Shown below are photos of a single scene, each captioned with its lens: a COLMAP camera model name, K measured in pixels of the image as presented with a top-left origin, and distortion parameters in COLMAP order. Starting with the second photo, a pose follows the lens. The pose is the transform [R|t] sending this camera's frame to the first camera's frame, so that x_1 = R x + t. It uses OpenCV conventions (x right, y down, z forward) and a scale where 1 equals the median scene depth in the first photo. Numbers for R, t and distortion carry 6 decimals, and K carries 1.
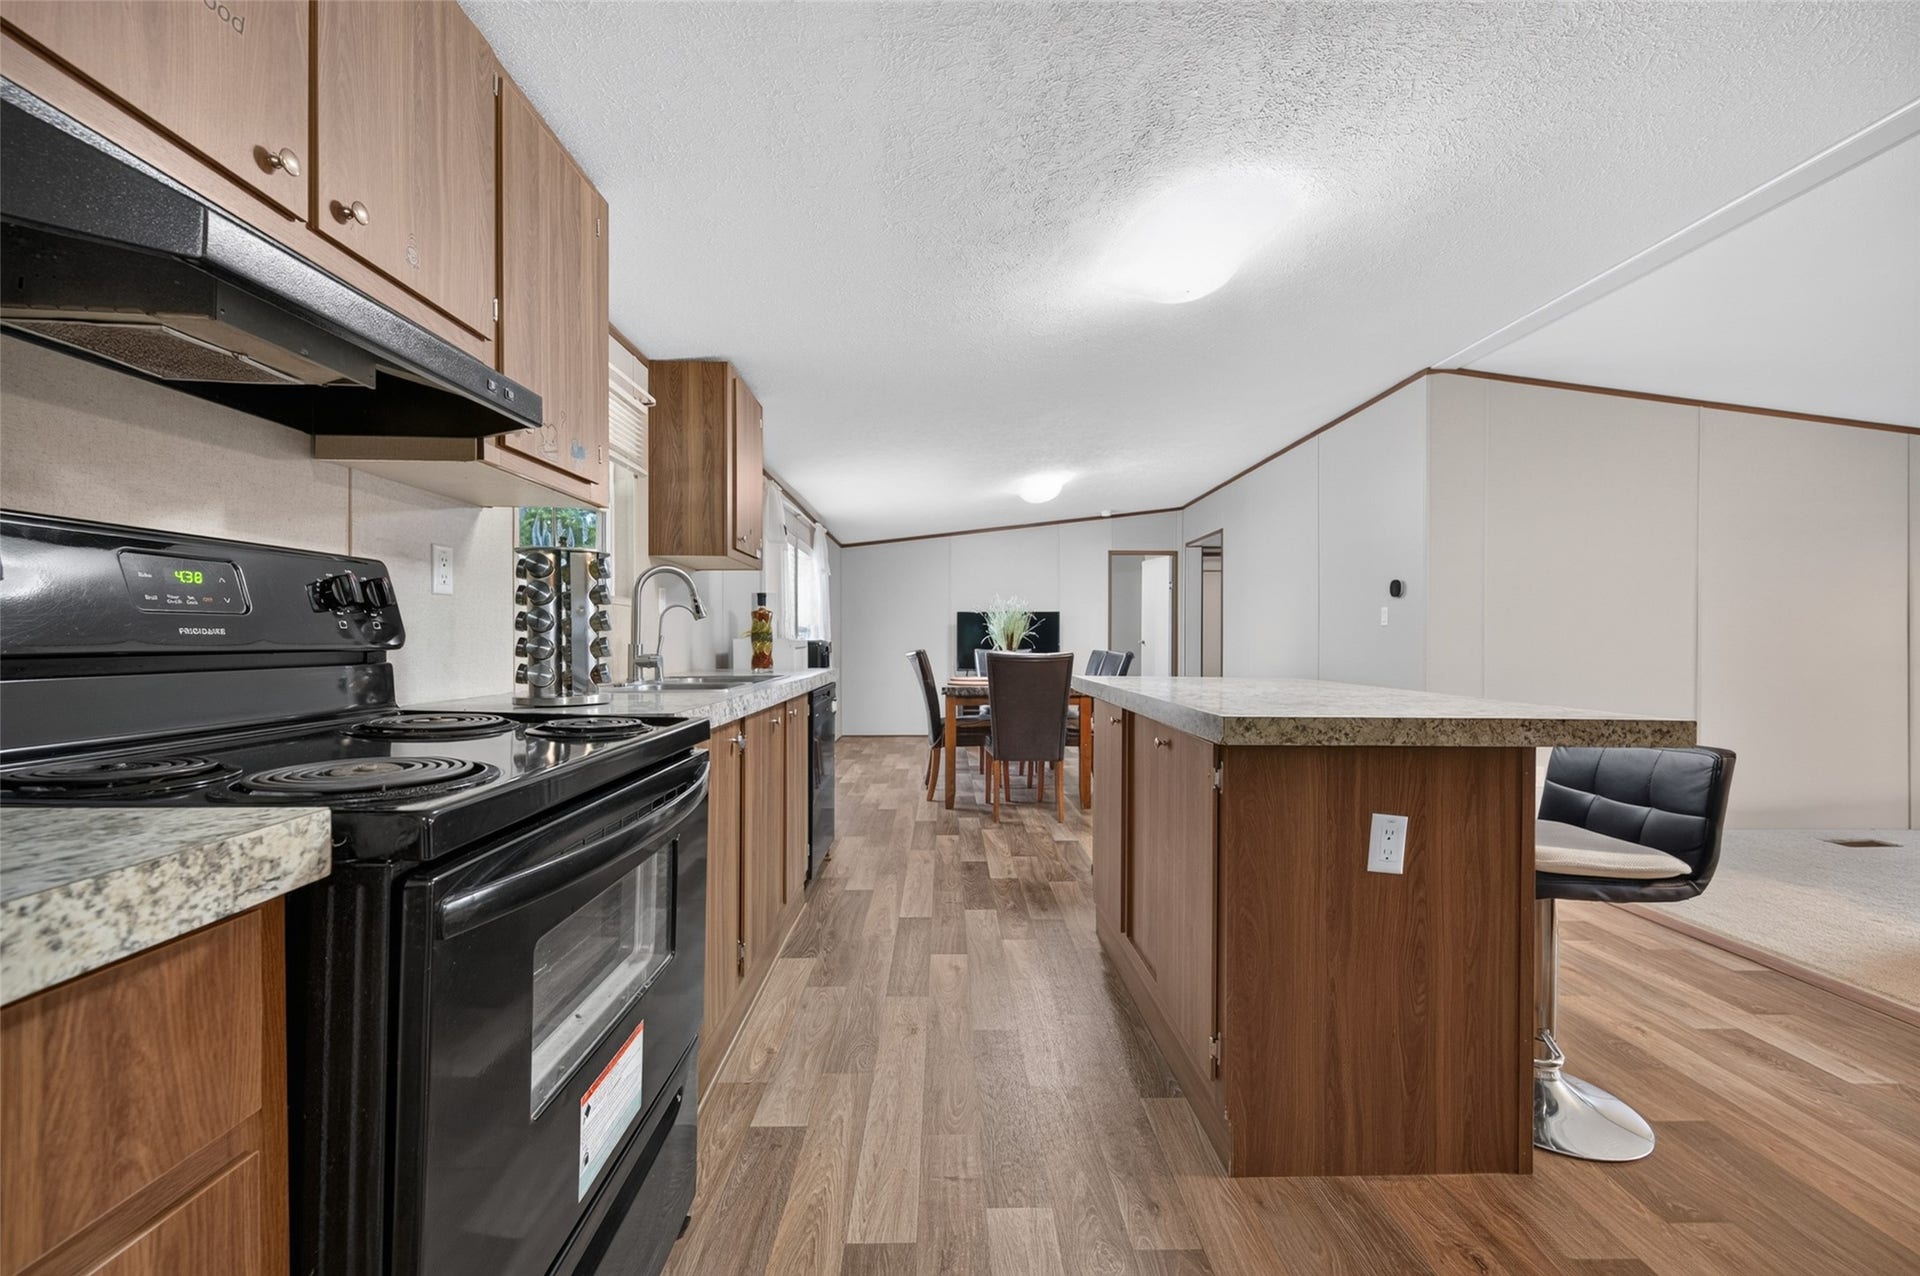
lens RADIAL K [[743.3, 0, 983.3], [0, 743.3, 639.1], [0, 0, 1]] dist [0.006601, -0.001806]
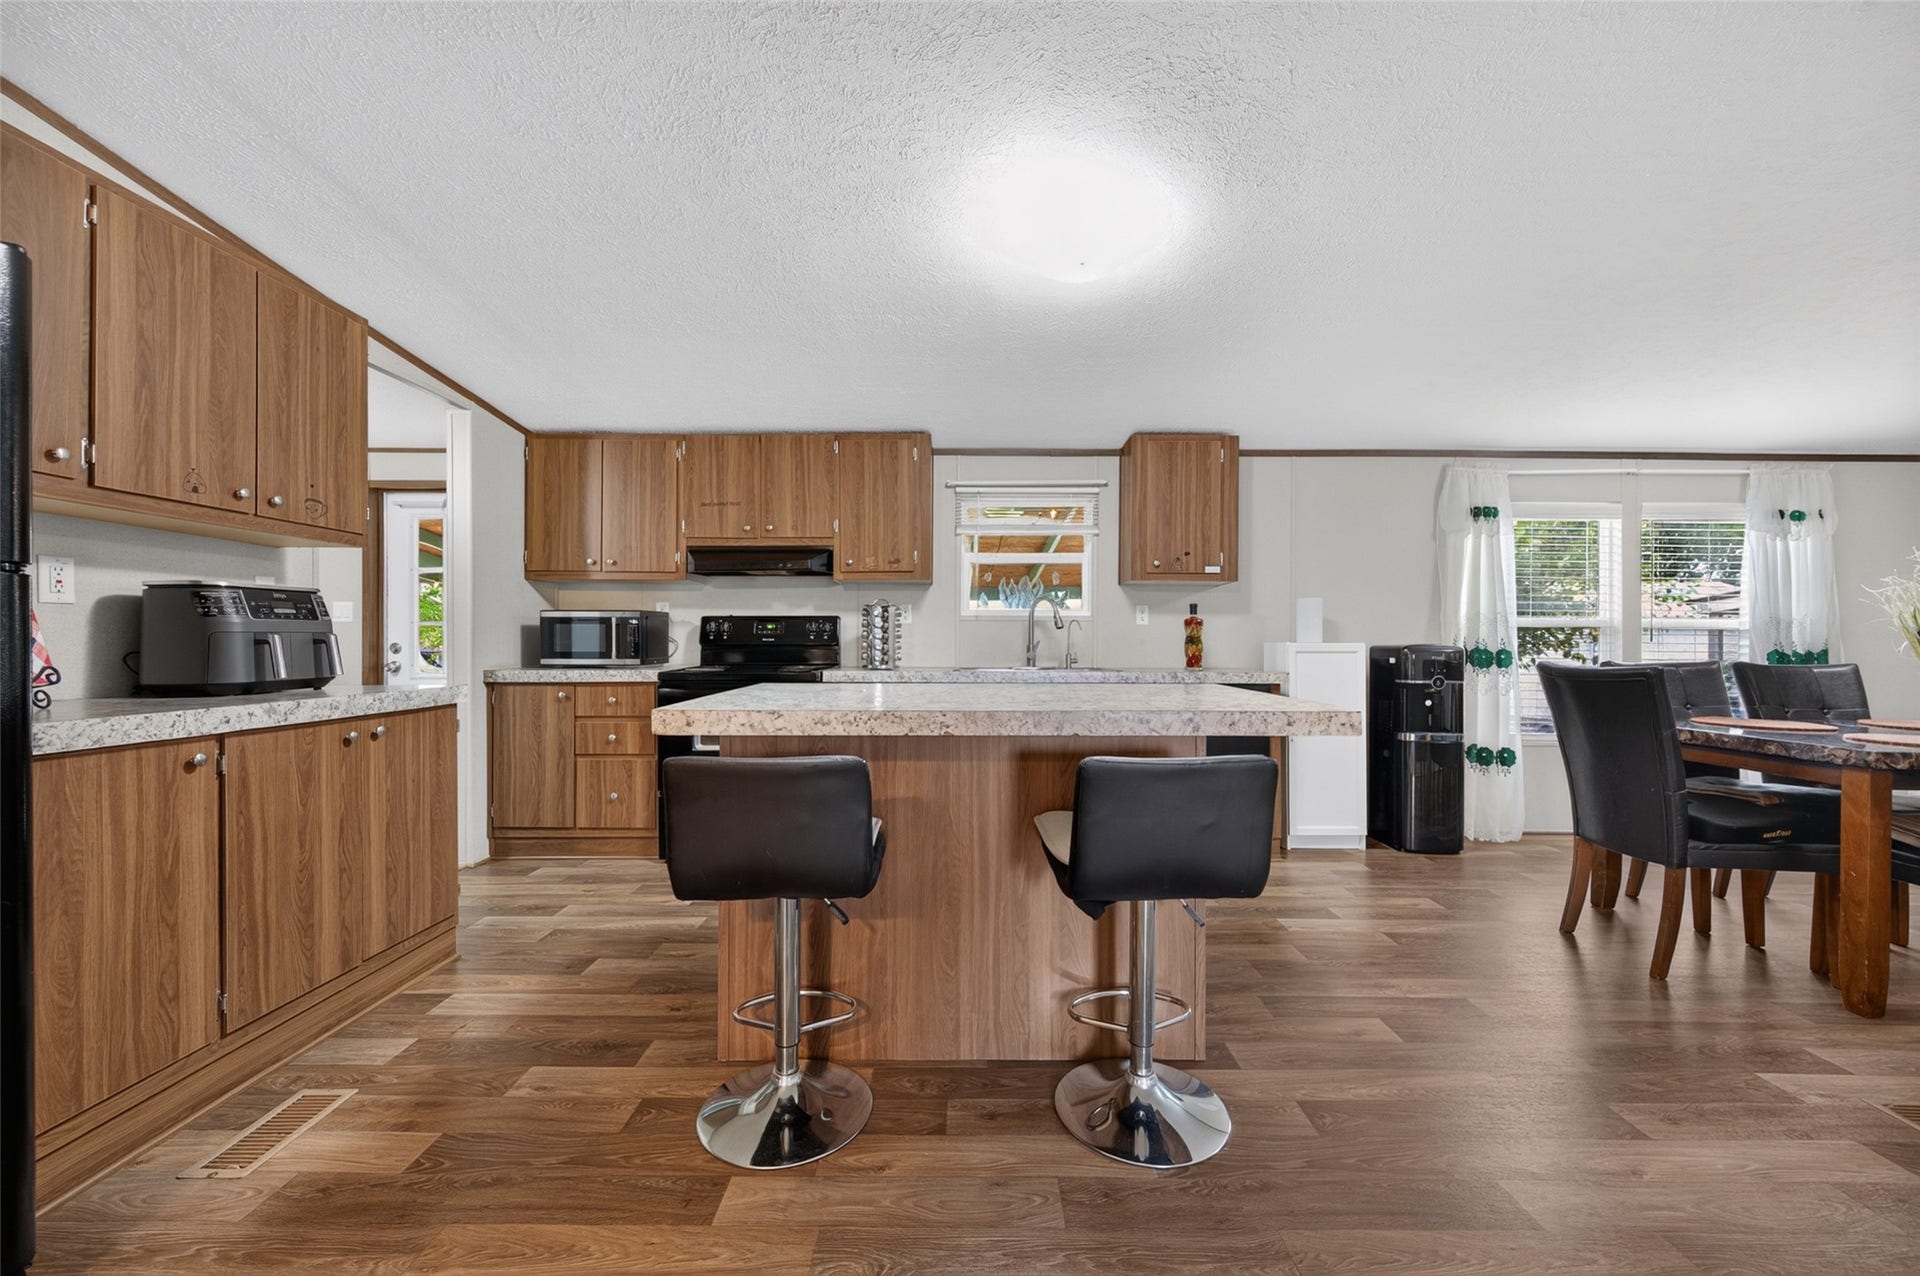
lens RADIAL K [[743.3, 0, 960.1], [0, 743.3, 642.4], [0, 0, 1]] dist [0.006601, -0.001806]
pose [[-0.053278, 0.008807, -0.998541, 1.688909], [-0.006841, 0.999934, 0.009184, -0.014639], [0.998556, 0.007320, -0.053214, 1.273846]]
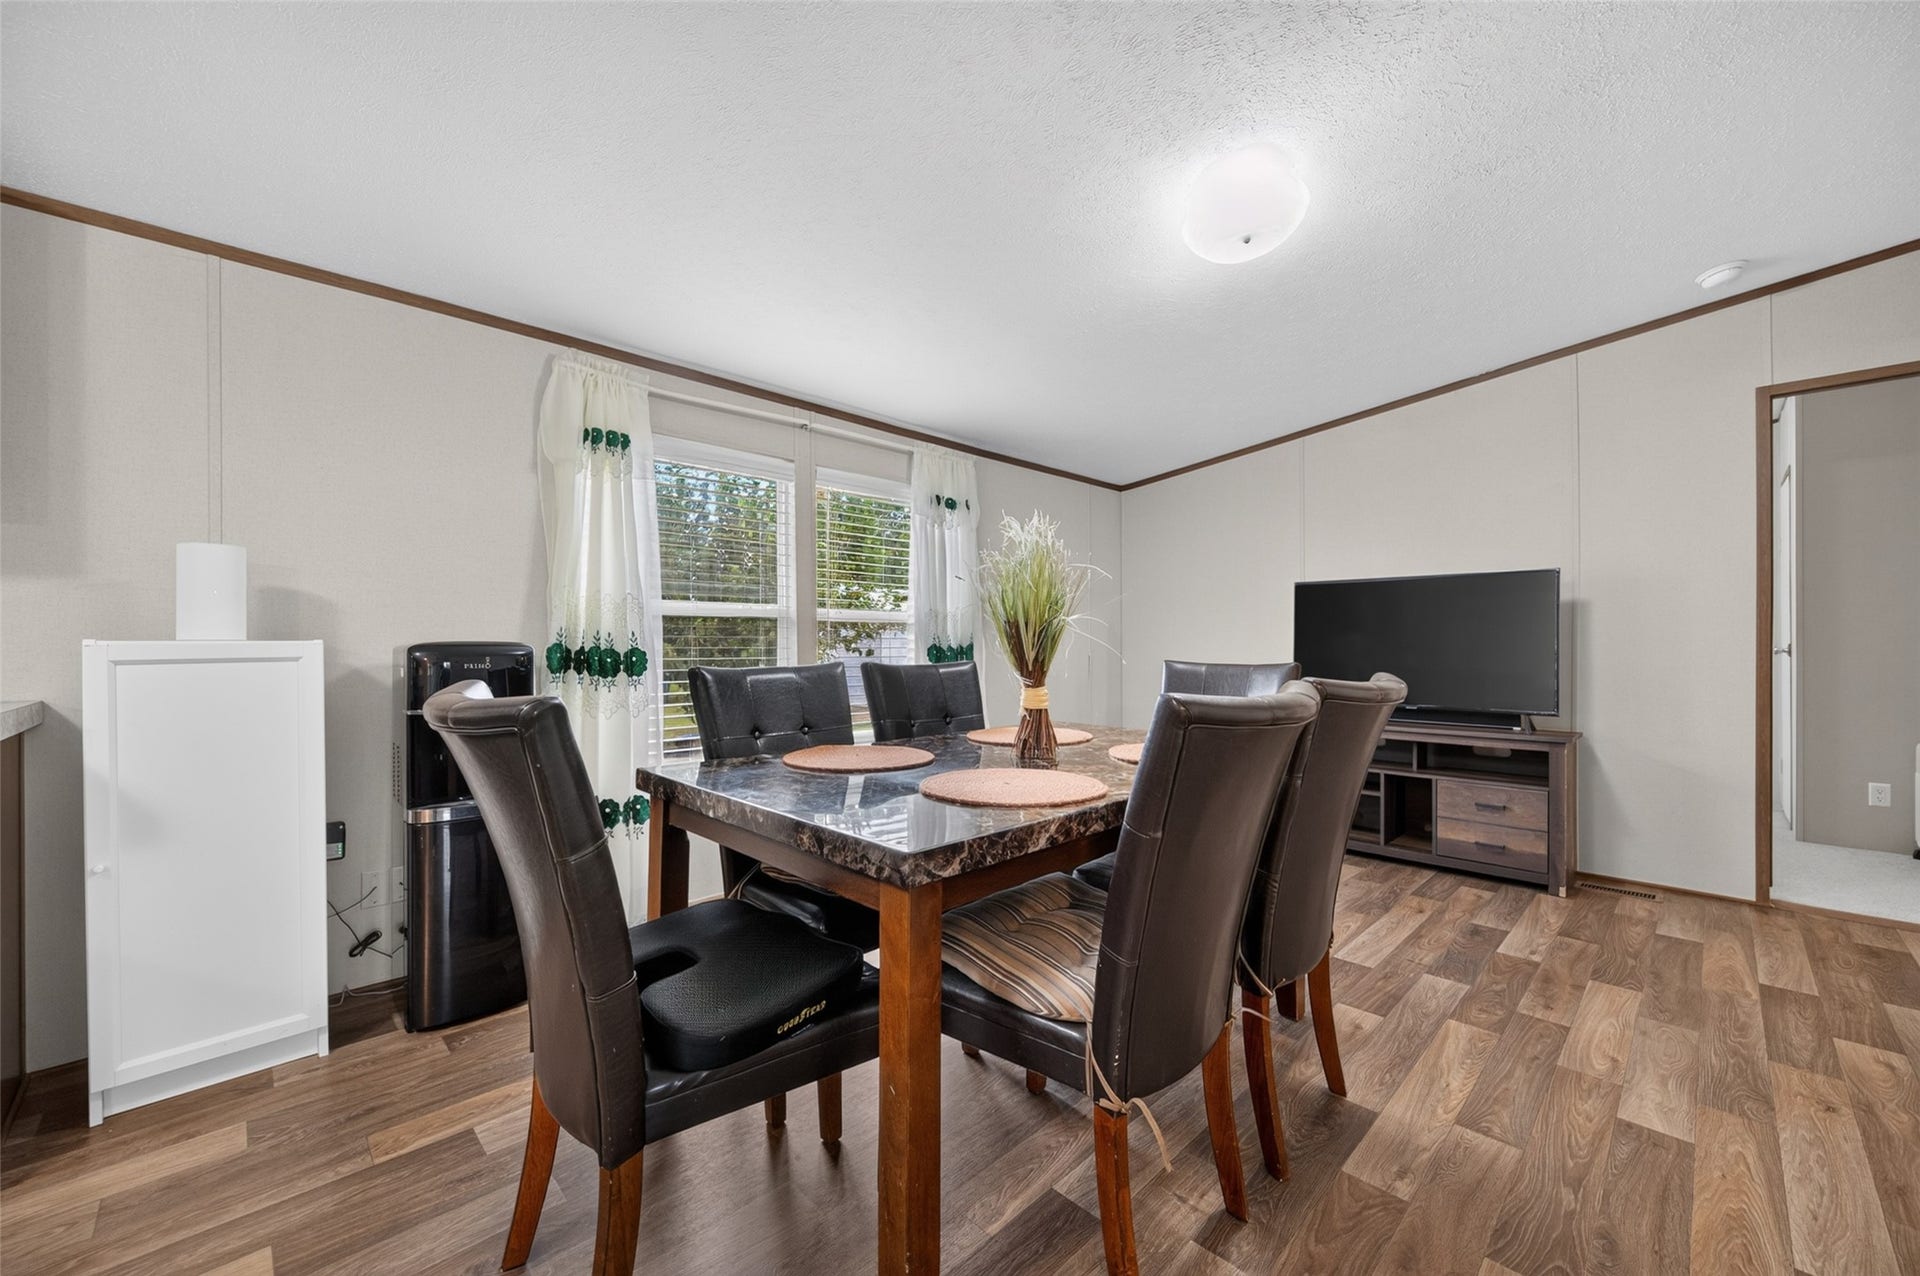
lens RADIAL K [[743.3, 0, 960.1], [0, 743.3, 644.0], [0, 0, 1]] dist [0.006601, -0.001806]
pose [[0.666895, 0.011774, -0.745059, 0.874768], [-0.006005, 0.999928, 0.010426, -0.012400], [0.745128, -0.002479, 0.666917, 2.318882]]
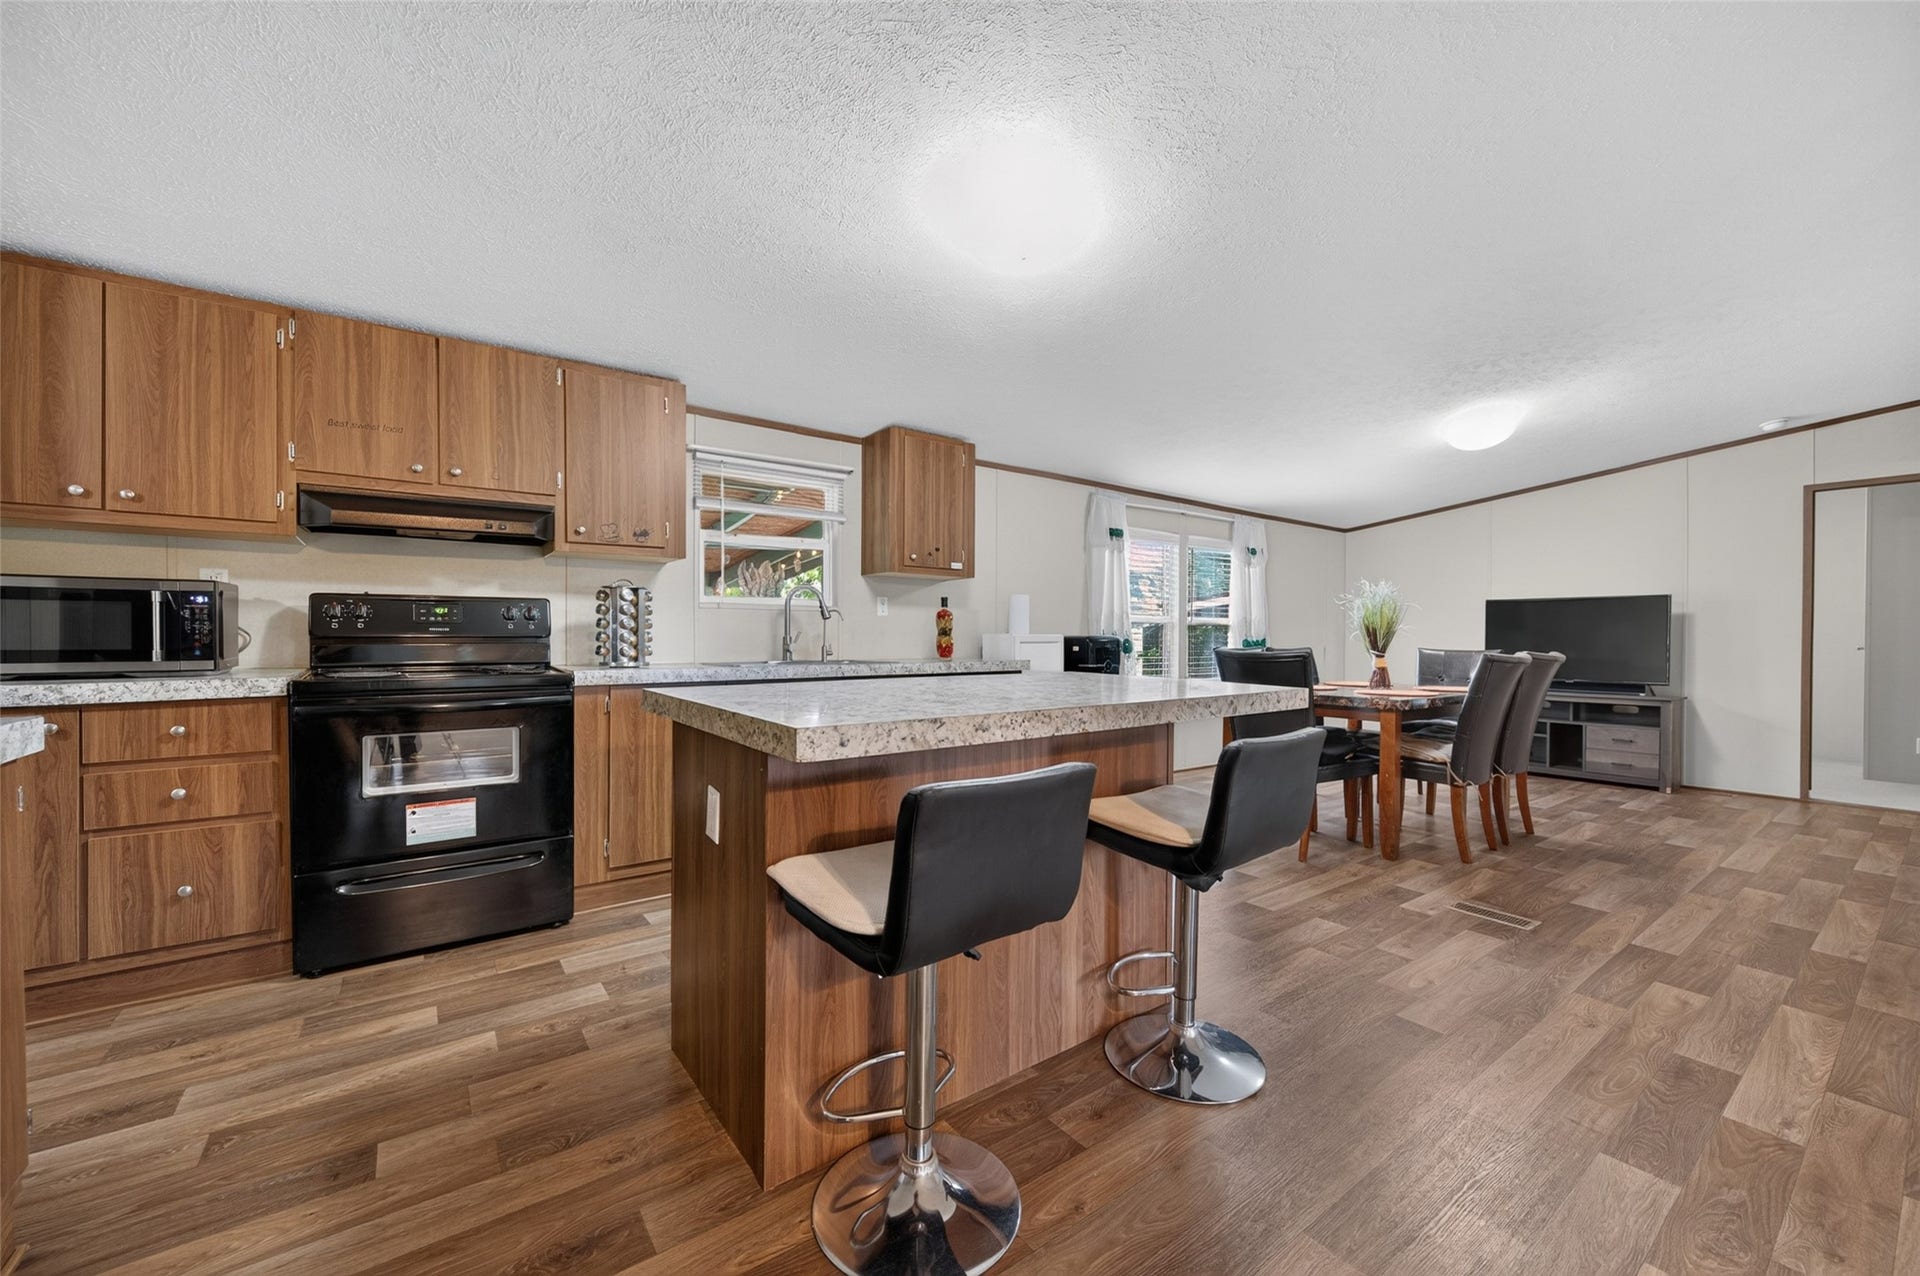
lens RADIAL K [[743.3, 0, 960.7], [0, 743.3, 642.1], [0, 0, 1]] dist [0.006601, -0.001806]
pose [[0.553307, 0.019163, -0.832757, 1.416058], [-0.012247, 0.999814, 0.014870, -0.008547], [0.832888, 0.001971, 0.553439, 0.596669]]
